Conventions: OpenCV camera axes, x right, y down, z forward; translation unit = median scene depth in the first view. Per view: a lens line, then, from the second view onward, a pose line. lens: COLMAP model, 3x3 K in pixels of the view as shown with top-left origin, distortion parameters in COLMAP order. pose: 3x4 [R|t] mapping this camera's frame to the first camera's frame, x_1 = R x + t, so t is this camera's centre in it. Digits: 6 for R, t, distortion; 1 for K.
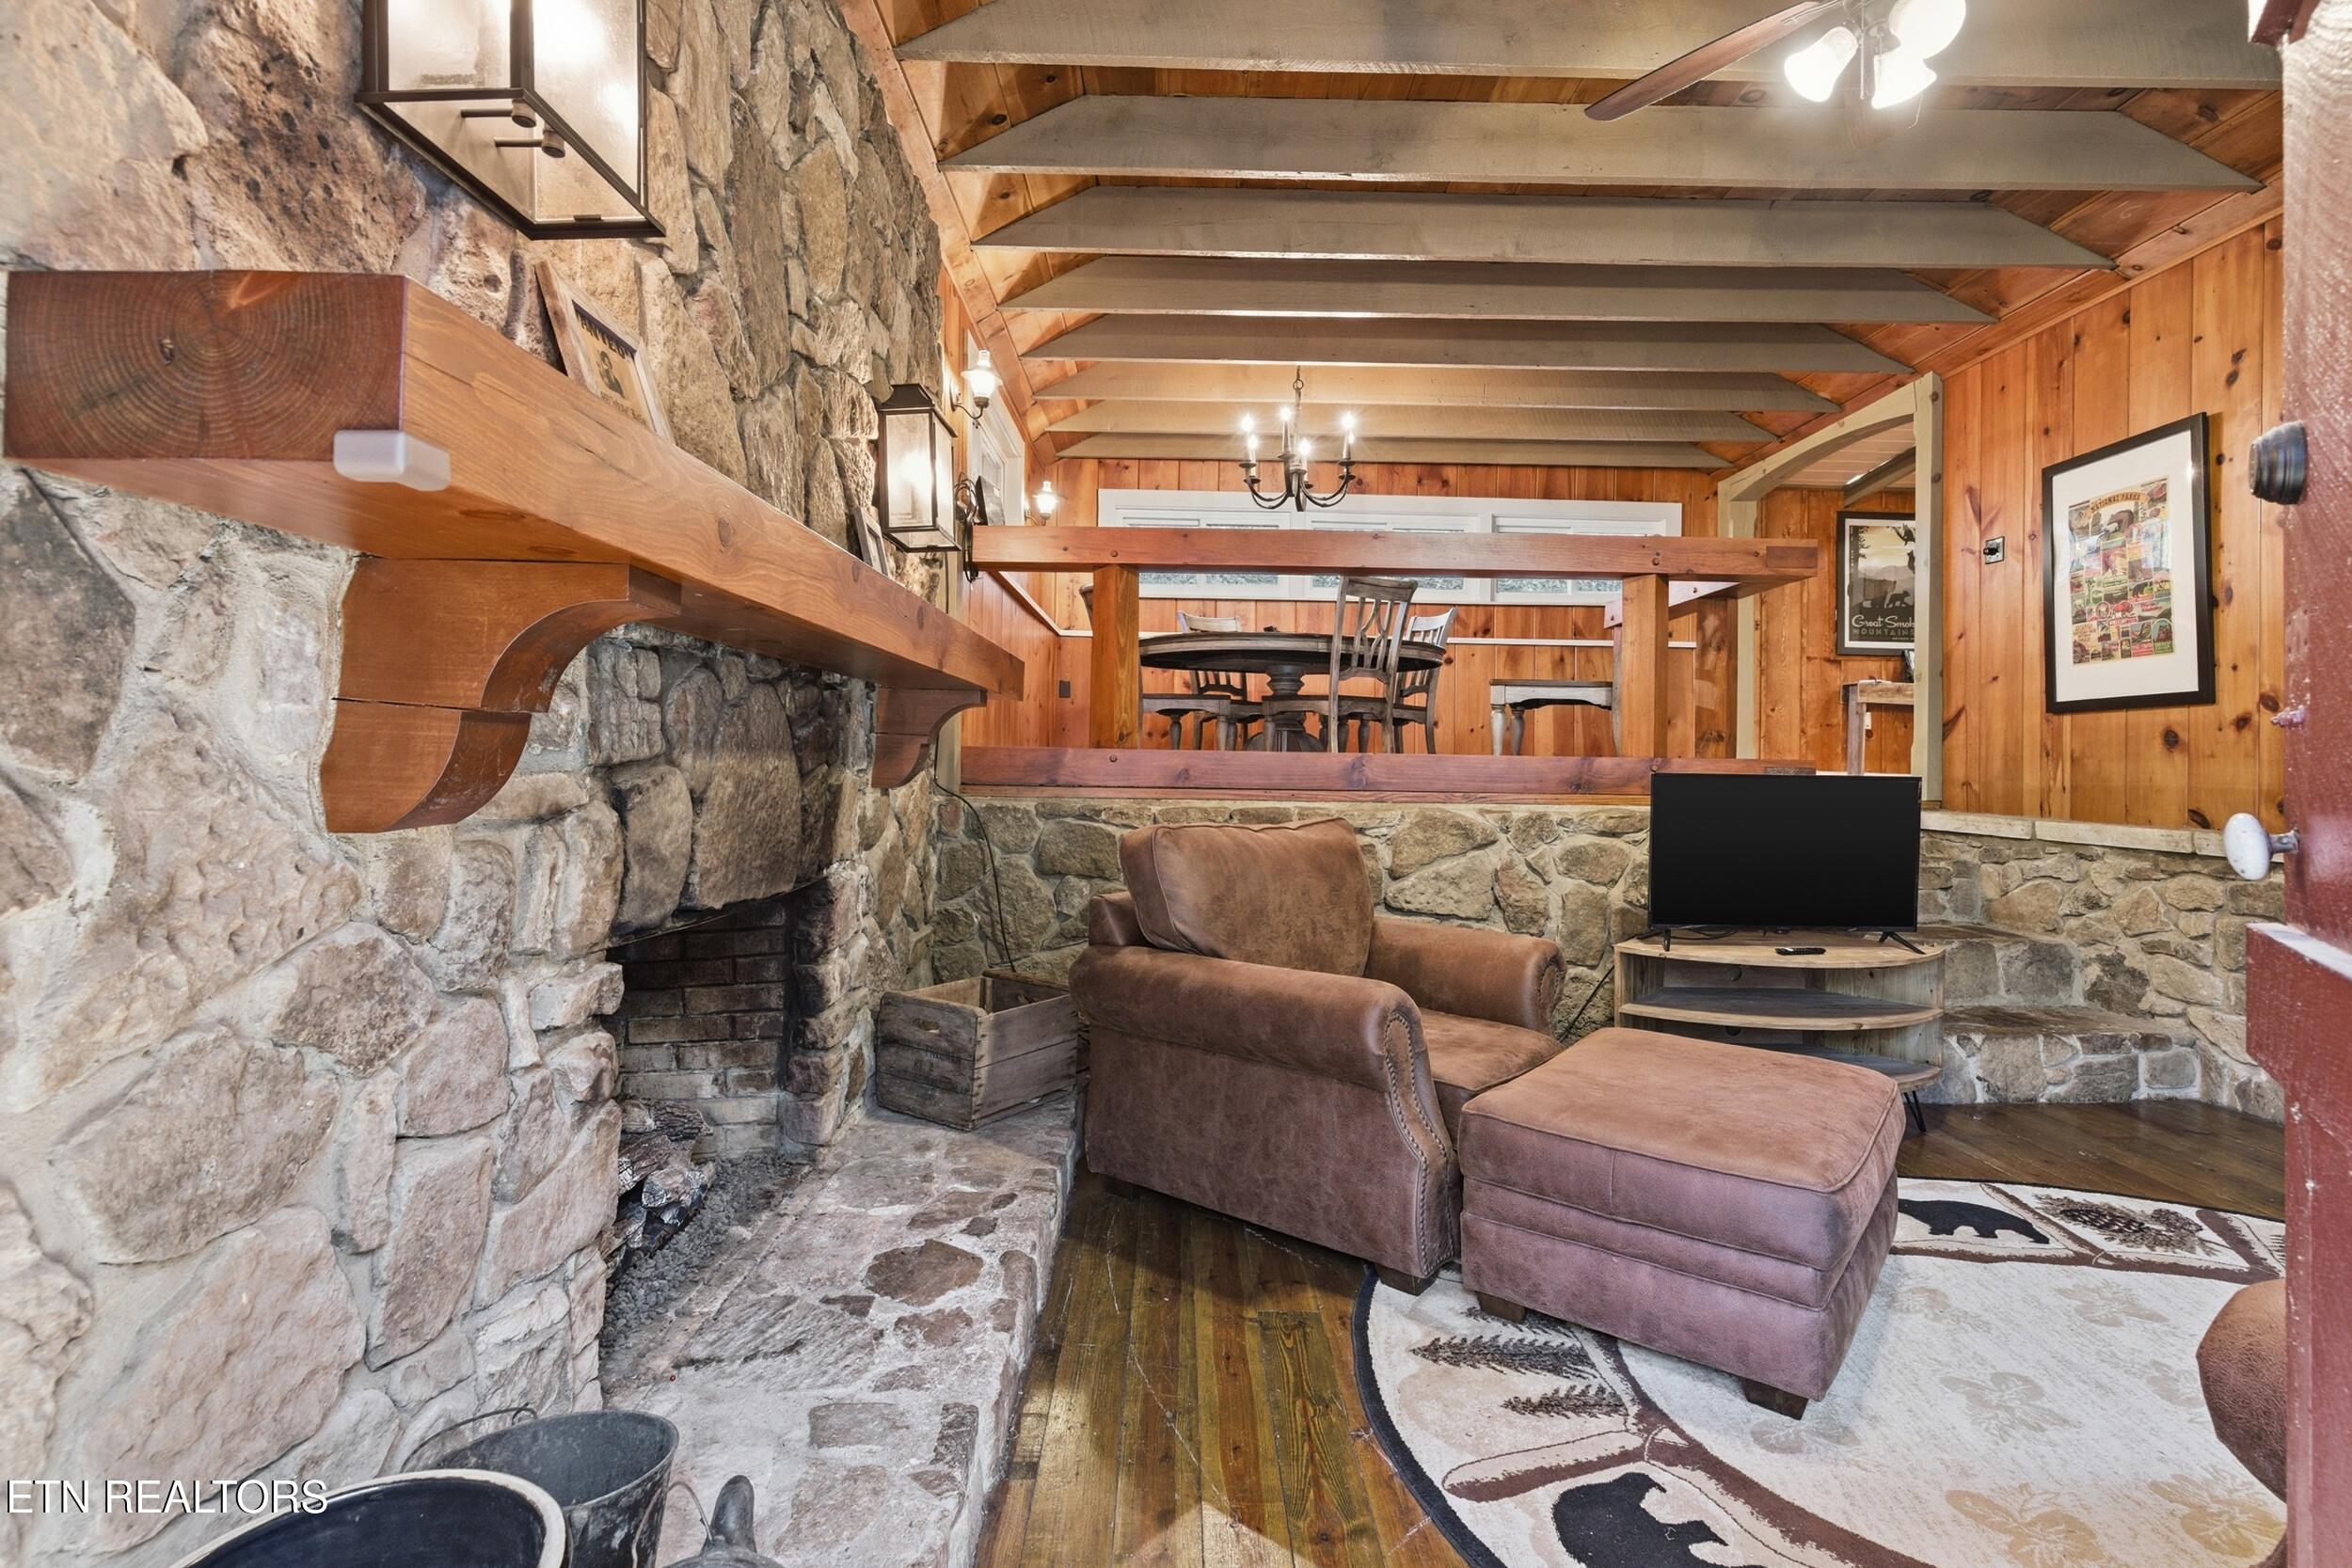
lens RADIAL K [[1097.7, 0, 1183.1], [0, 1097.7, 750.8], [0, 0, 1]] dist [-0.000749, -0.000135]
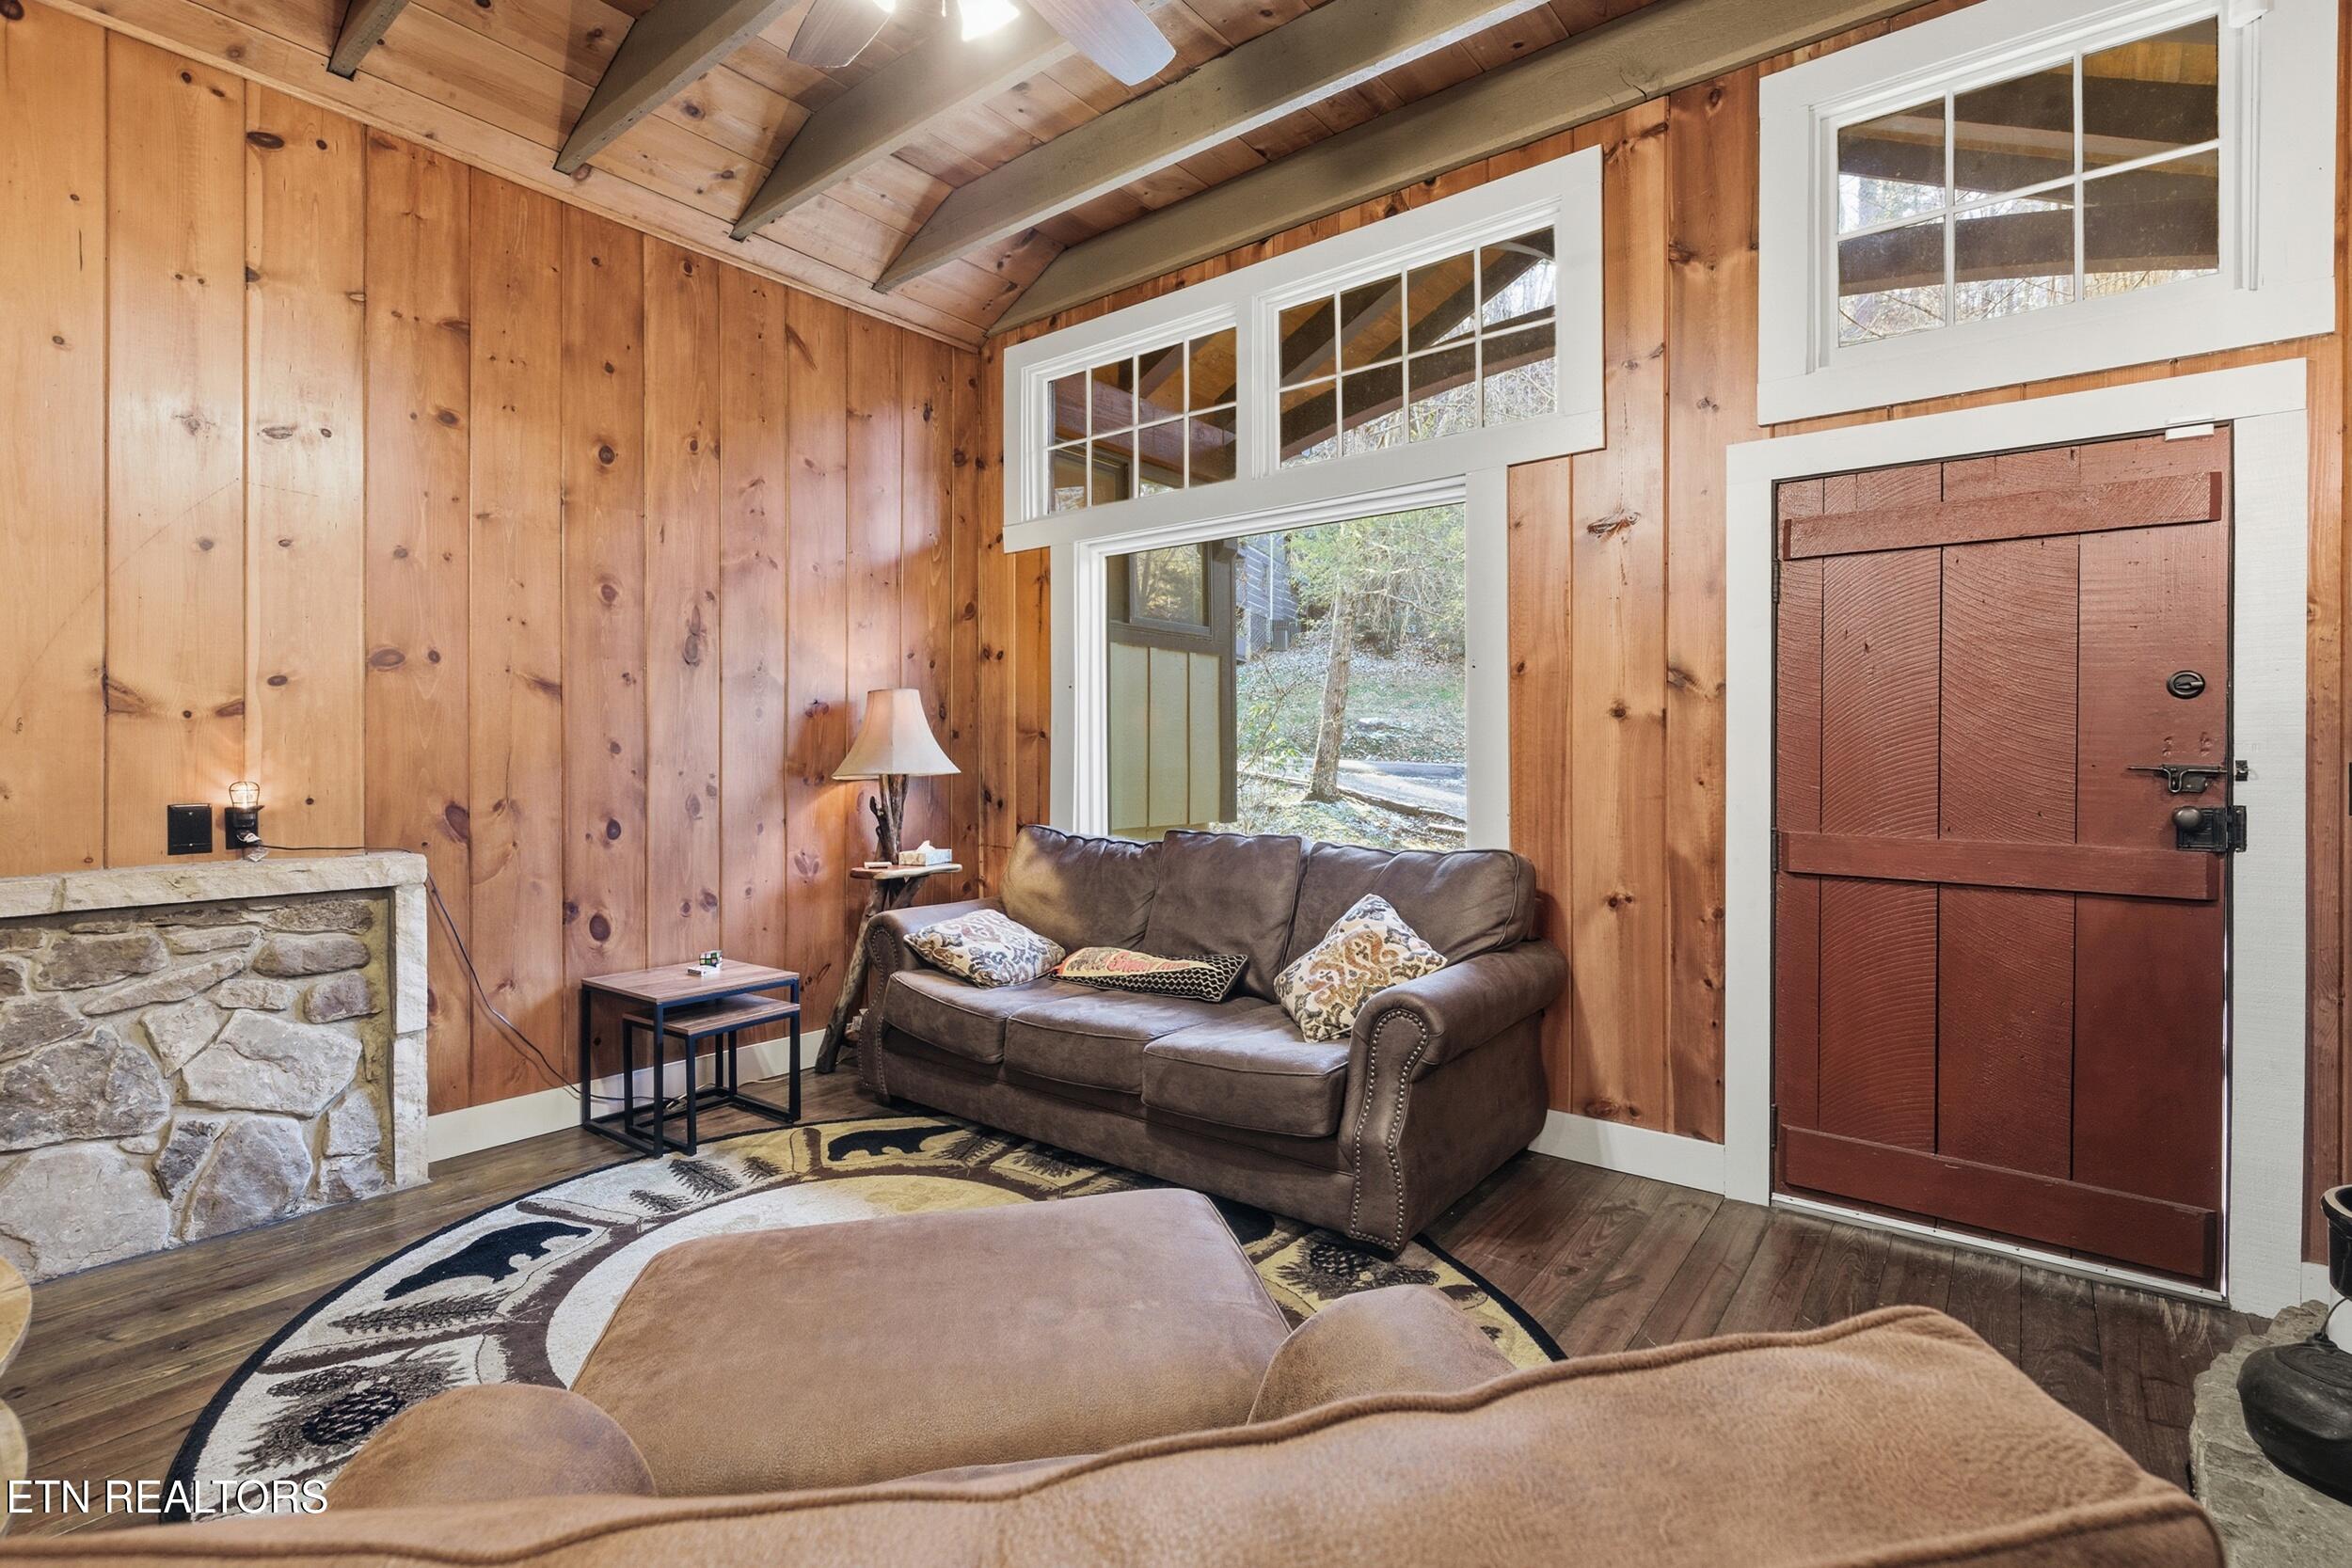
lens RADIAL K [[1086.4, 0, 1194.2], [0, 1086.4, 755.6], [0, 0, 1]] dist [-0.002088, -0.000599]
pose [[-0.791580, -0.013409, 0.610919, -0.022055], [-0.012795, 0.999904, 0.005368, -0.013246], [-0.610932, -0.003567, -0.791675, 0.847236]]
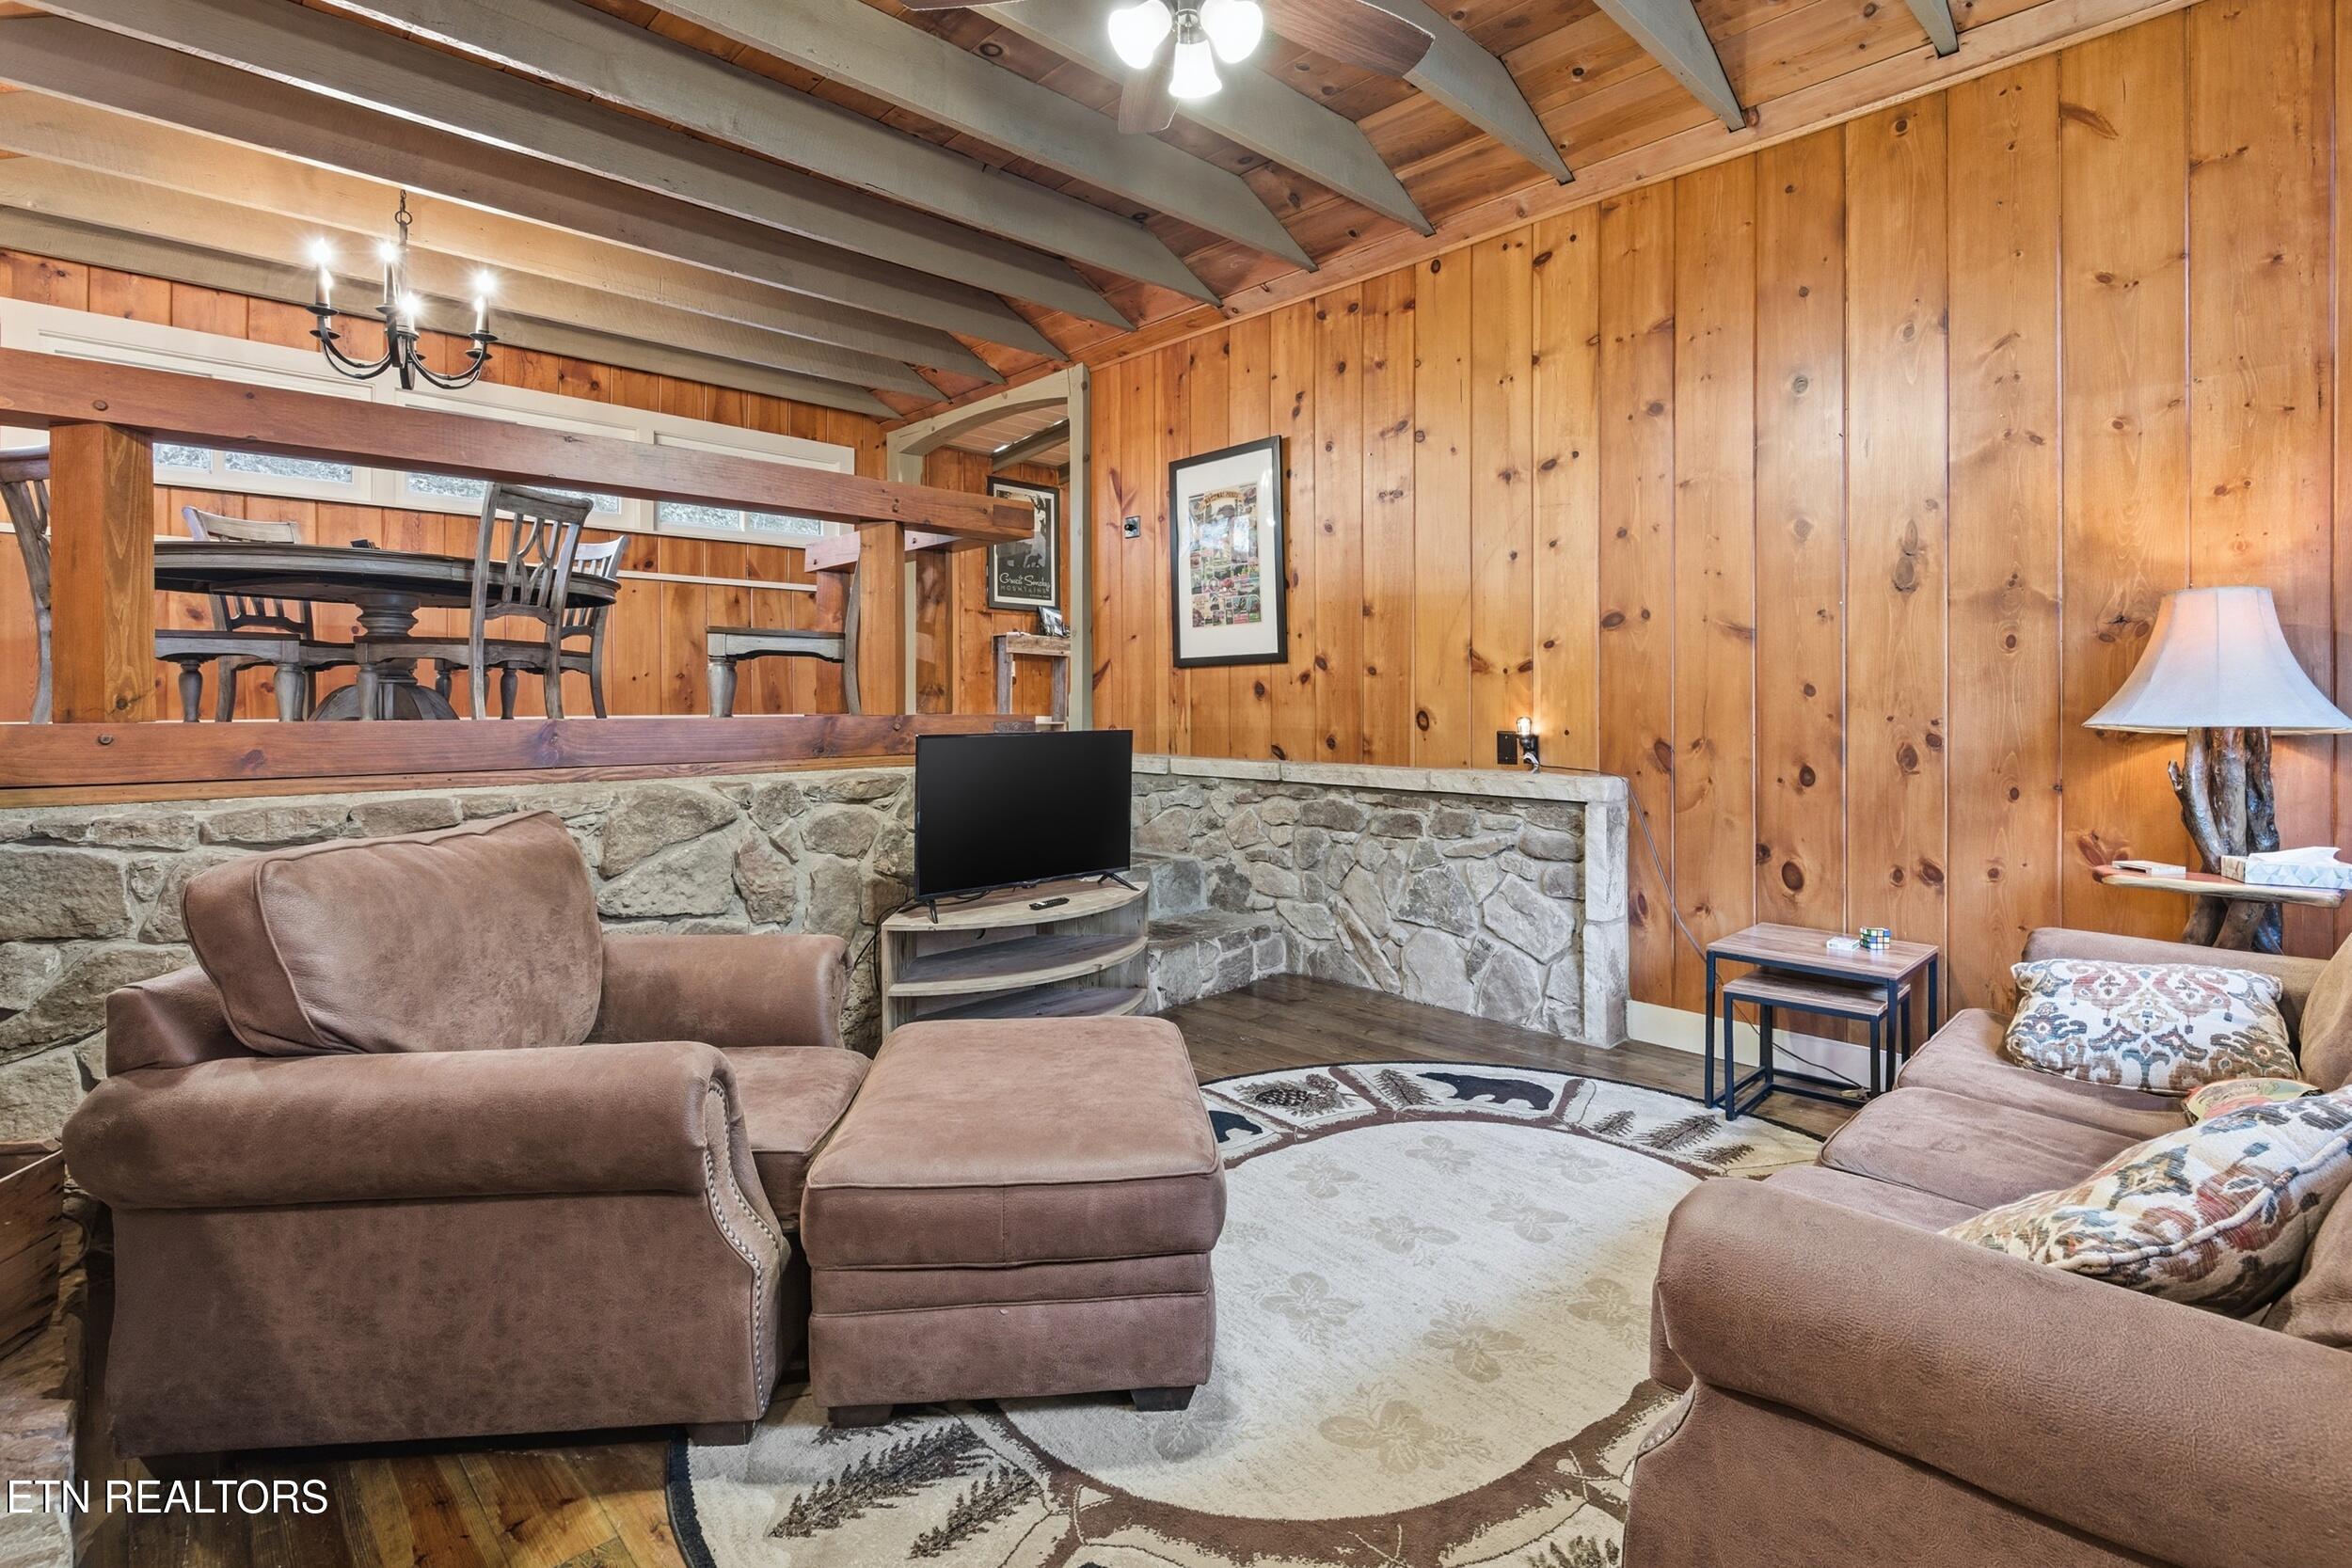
lens RADIAL K [[1115.9, 0, 1174.0], [0, 1115.9, 698.1], [0, 0, 1]] dist [-0.000459, -0.000244]
pose [[0.726723, -0.014619, 0.686775, -0.056514], [0.009596, 0.999892, 0.011130, -0.016868], [-0.686864, -0.001499, 0.726785, 0.133421]]
